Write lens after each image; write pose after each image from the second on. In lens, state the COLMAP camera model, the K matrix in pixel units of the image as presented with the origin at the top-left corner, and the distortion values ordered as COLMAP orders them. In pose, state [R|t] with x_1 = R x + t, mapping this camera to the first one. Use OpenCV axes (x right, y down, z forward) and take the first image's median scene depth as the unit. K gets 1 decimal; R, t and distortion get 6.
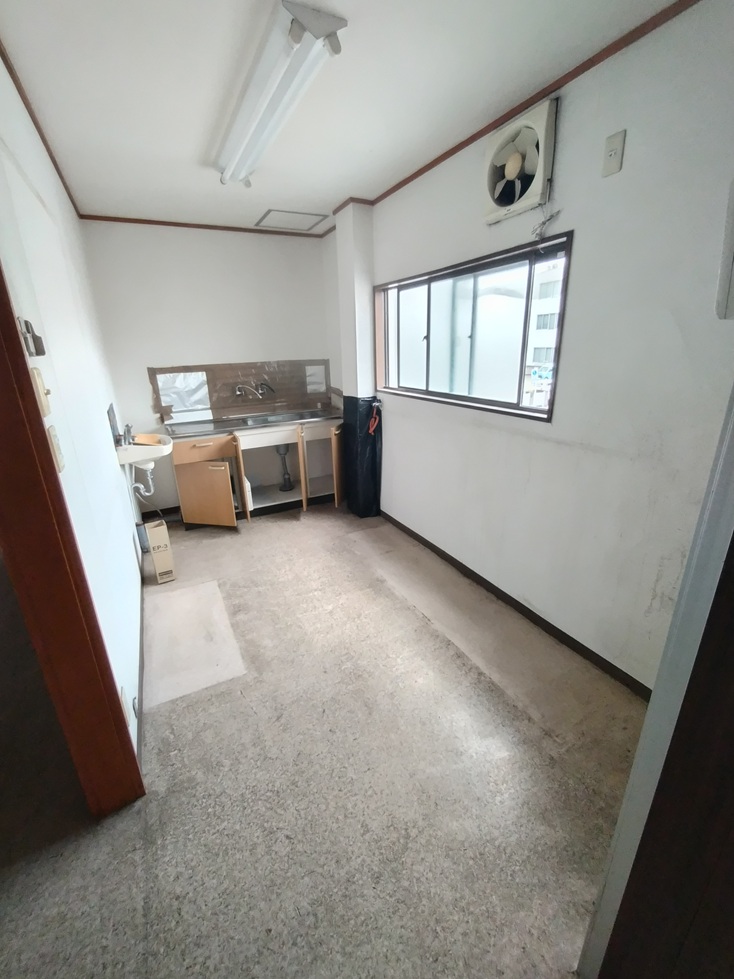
lens RADIAL K [[419.8, 0, 367.0], [0, 419.8, 489.5], [0, 0, 1]] dist [0.000887, 0.000083]
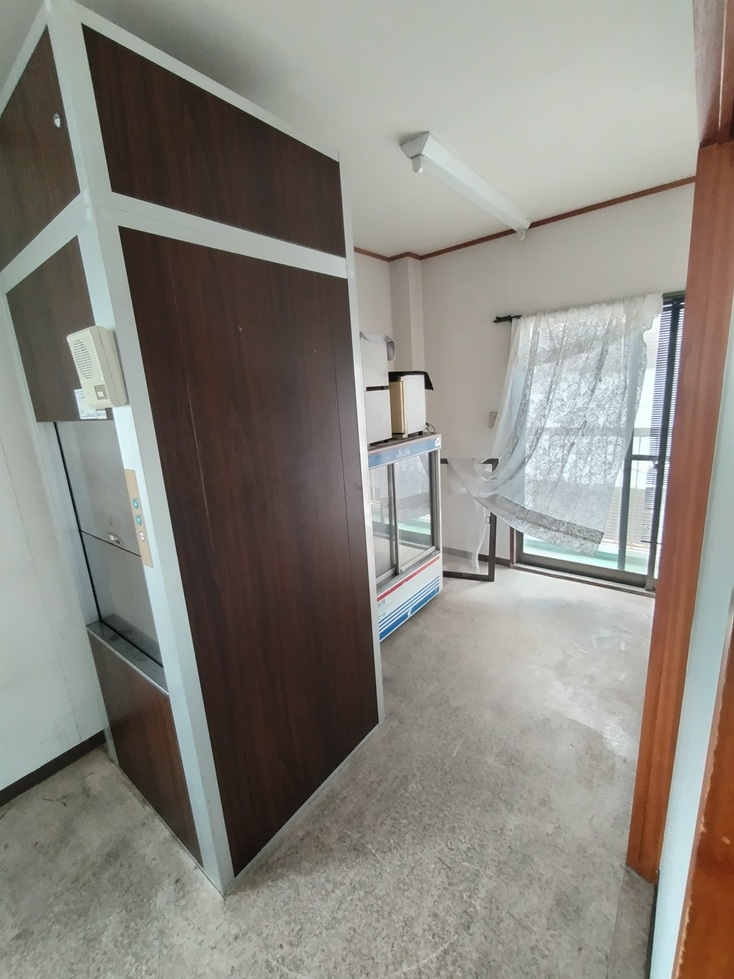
lens RADIAL K [[419.8, 0, 367.0], [0, 419.8, 489.5], [0, 0, 1]] dist [0.000887, 0.000083]
pose [[-0.422508, -0.157247, 0.892615, -0.498857], [0.375415, 0.866021, 0.330260, -0.112913], [-0.824955, 0.474638, -0.306868, 0.395019]]
